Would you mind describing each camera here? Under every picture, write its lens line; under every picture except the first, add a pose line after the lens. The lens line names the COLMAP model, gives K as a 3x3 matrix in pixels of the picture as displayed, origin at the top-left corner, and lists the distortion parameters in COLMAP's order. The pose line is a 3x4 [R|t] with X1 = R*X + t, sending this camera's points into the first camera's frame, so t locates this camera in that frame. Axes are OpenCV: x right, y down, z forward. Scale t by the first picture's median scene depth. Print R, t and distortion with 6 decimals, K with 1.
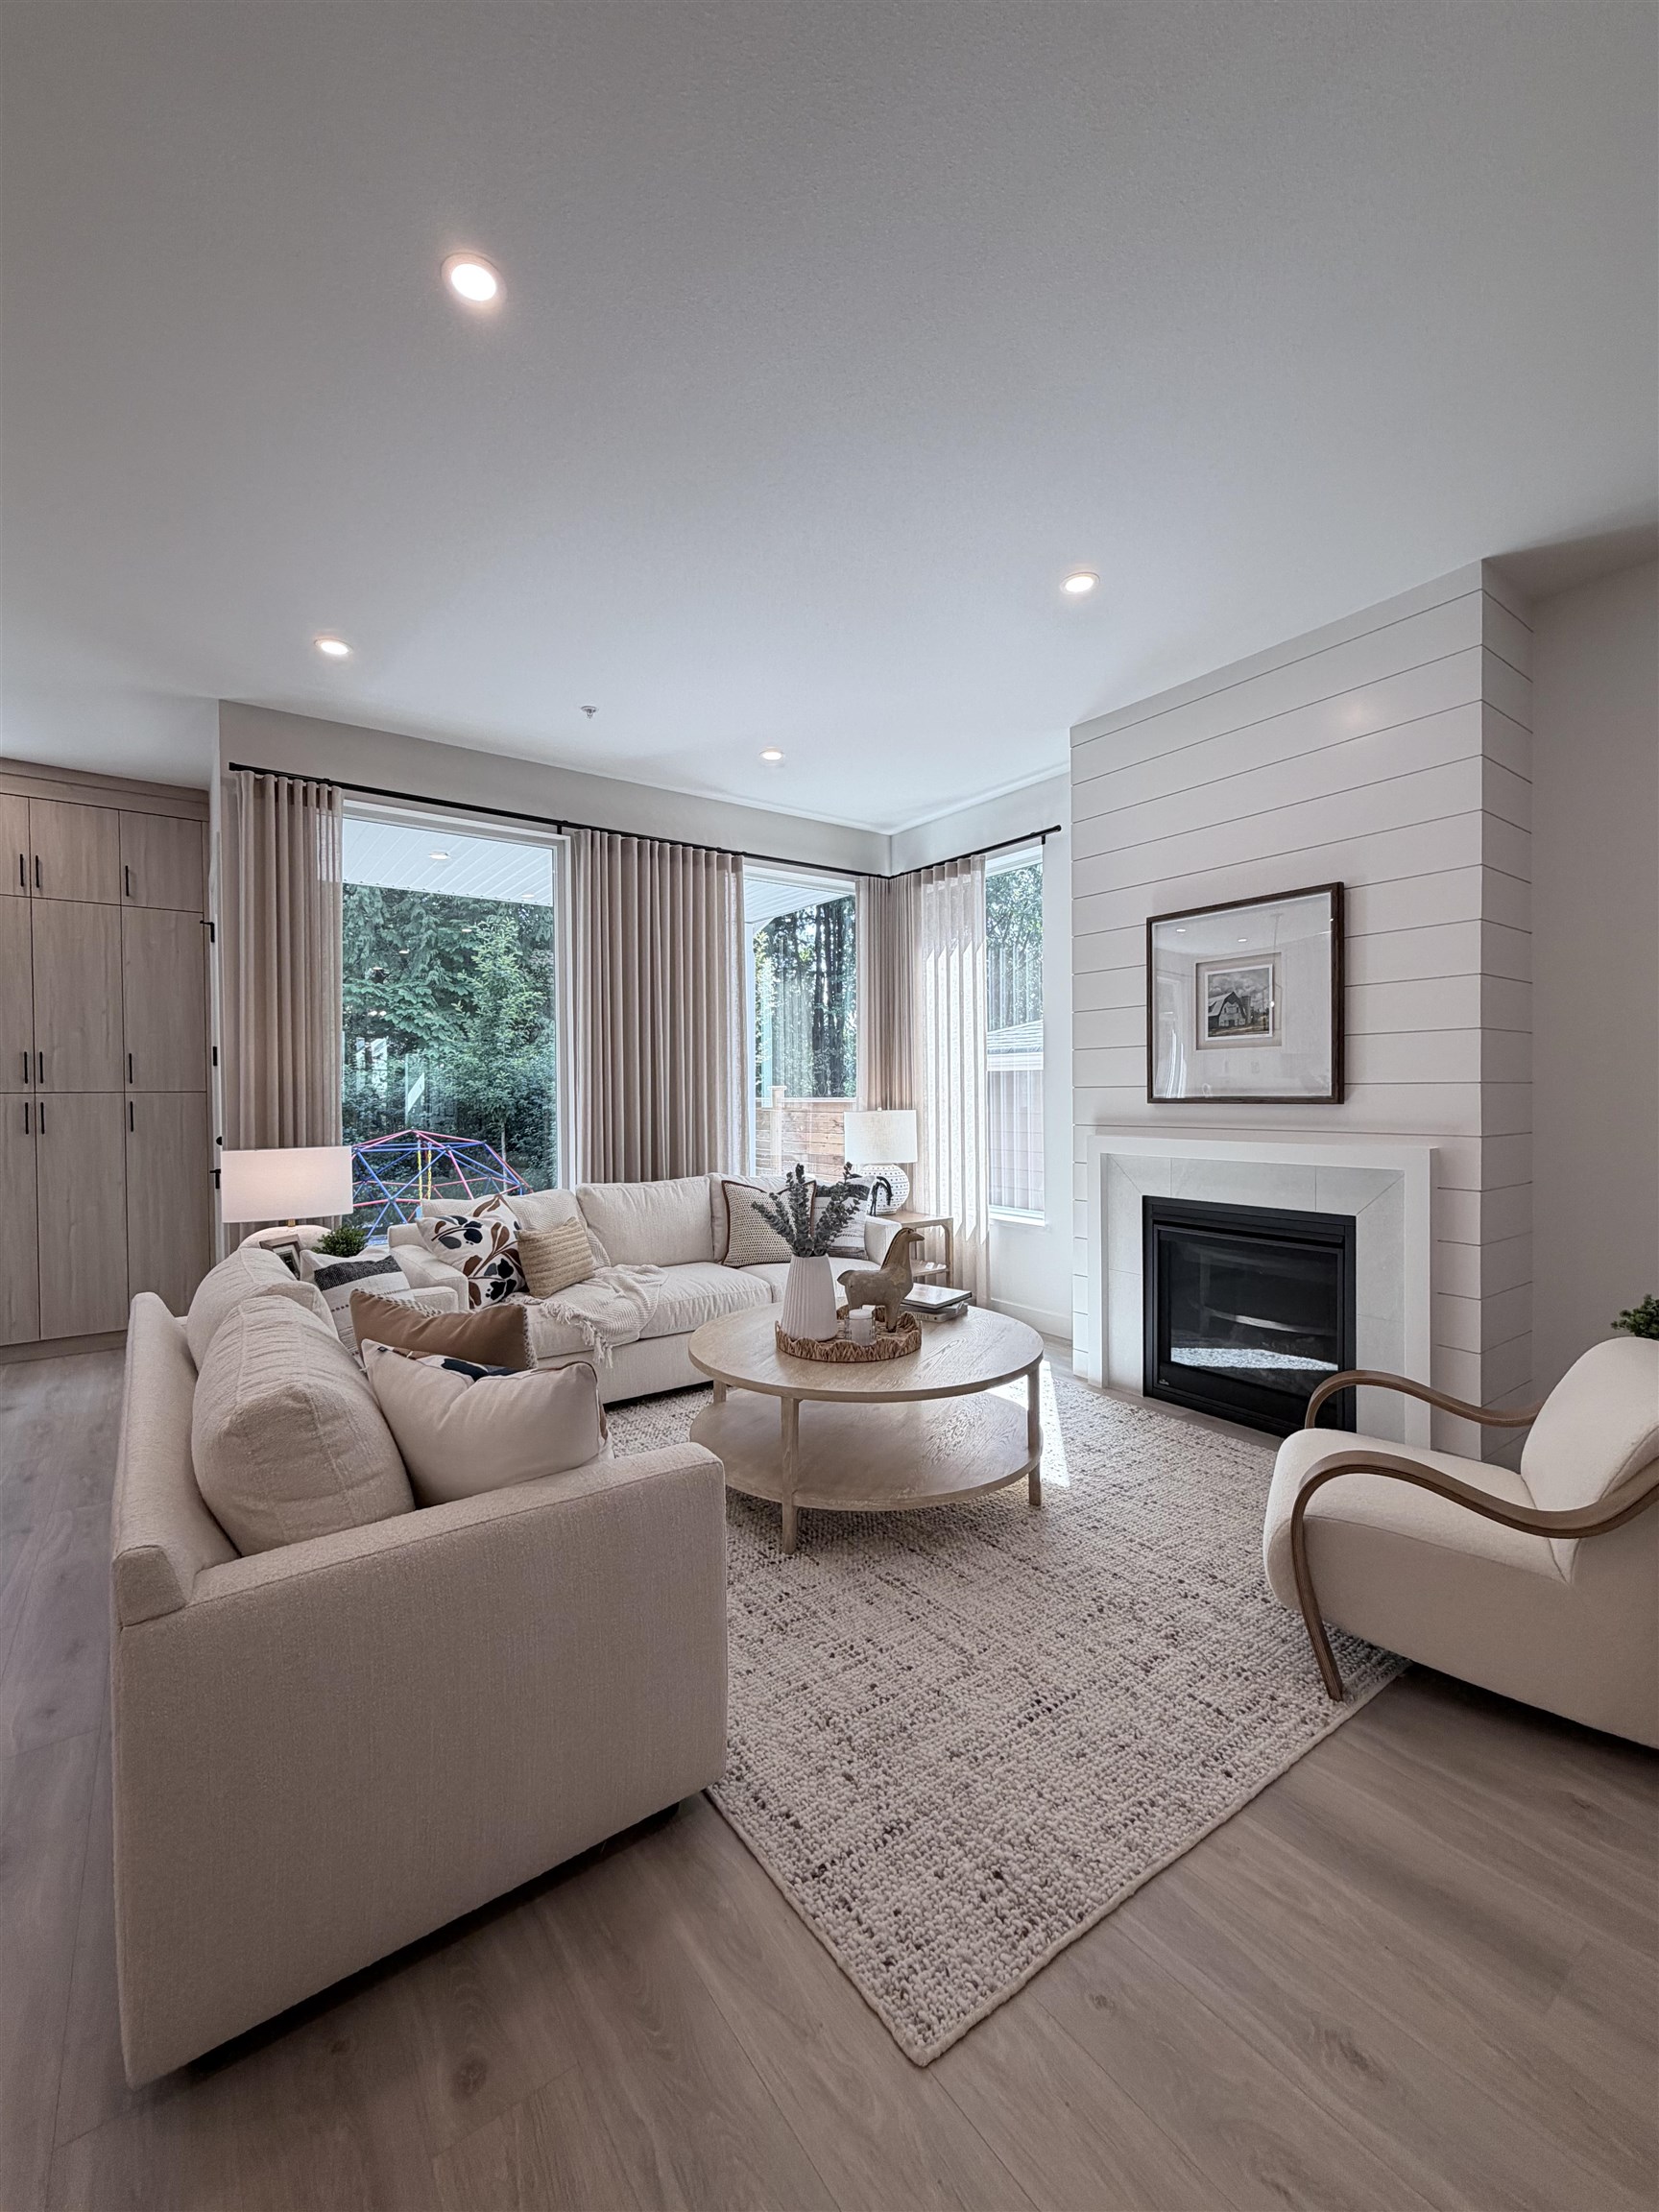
lens RADIAL K [[892.2, 0, 826.1], [0, 892.2, 1104.6], [0, 0, 1]] dist [-0.003120, -0.000222]
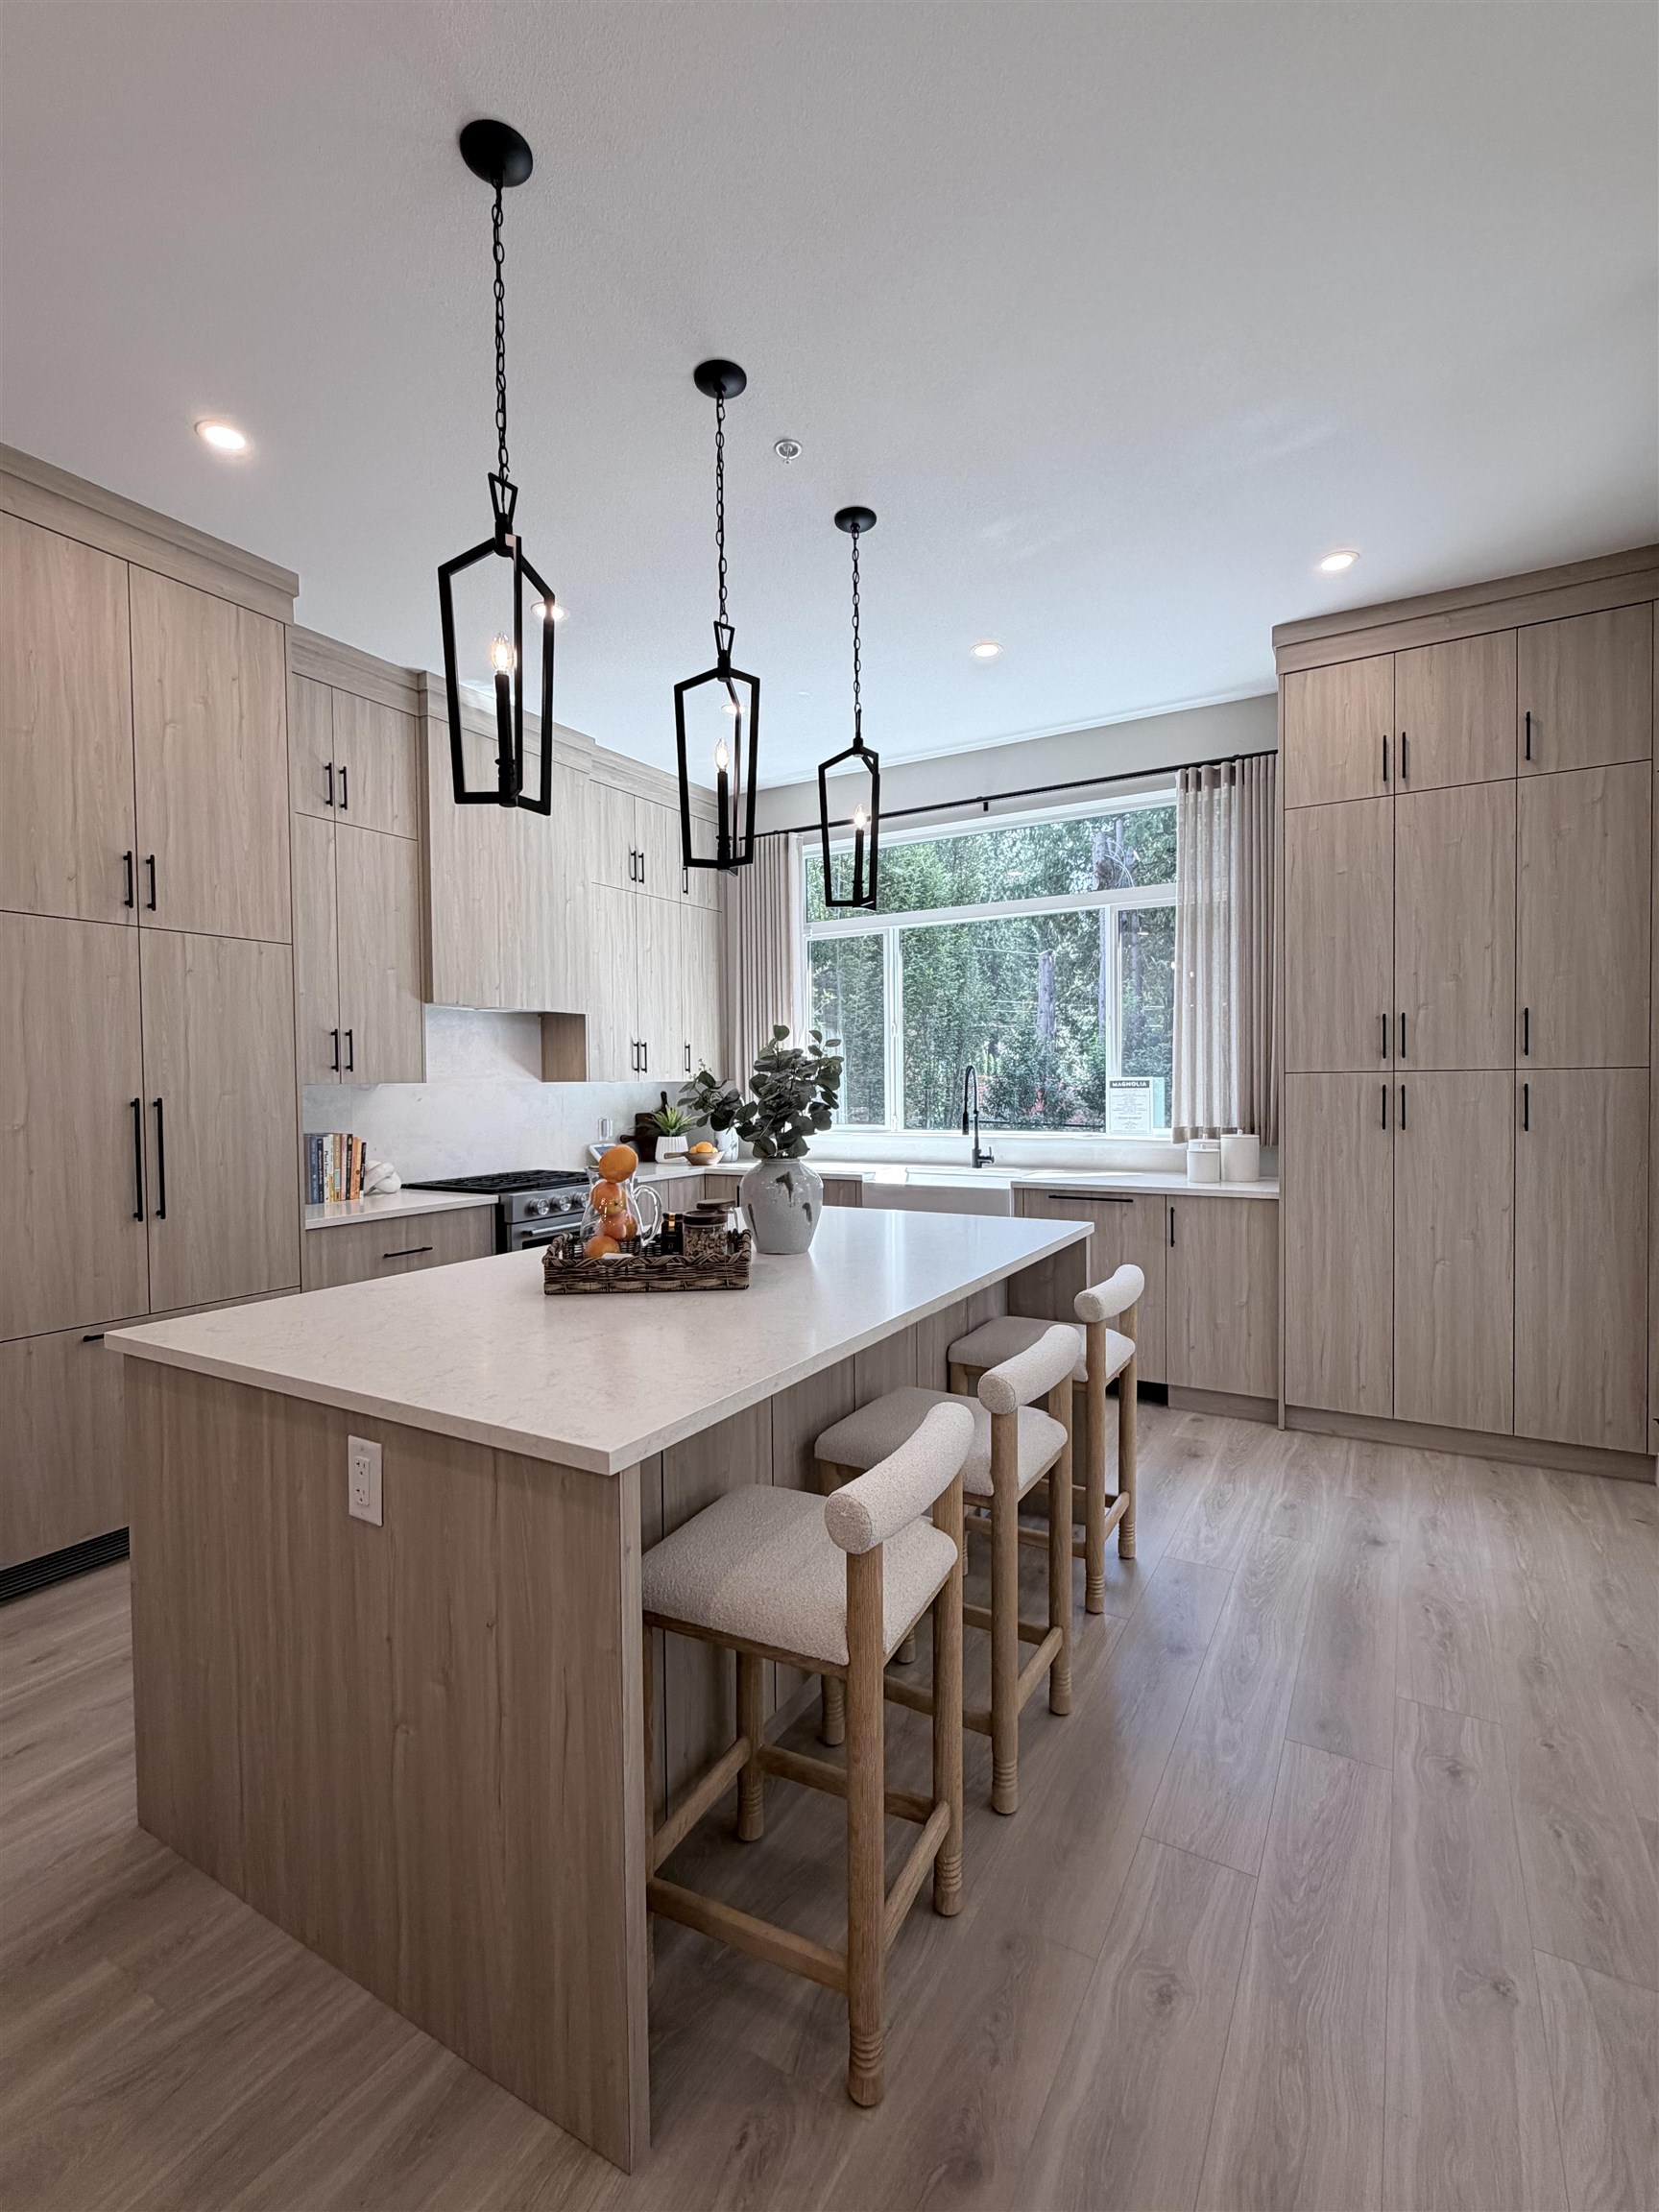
lens RADIAL K [[995.9, 0, 828.3], [0, 995.9, 1104.4], [0, 0, 1]] dist [0.000508, -0.000033]
pose [[0.305816, 0.026351, -0.951726, -0.261895], [-0.005726, 0.999650, 0.025838, -0.004601], [0.952073, -0.002452, 0.305860, 0.316650]]
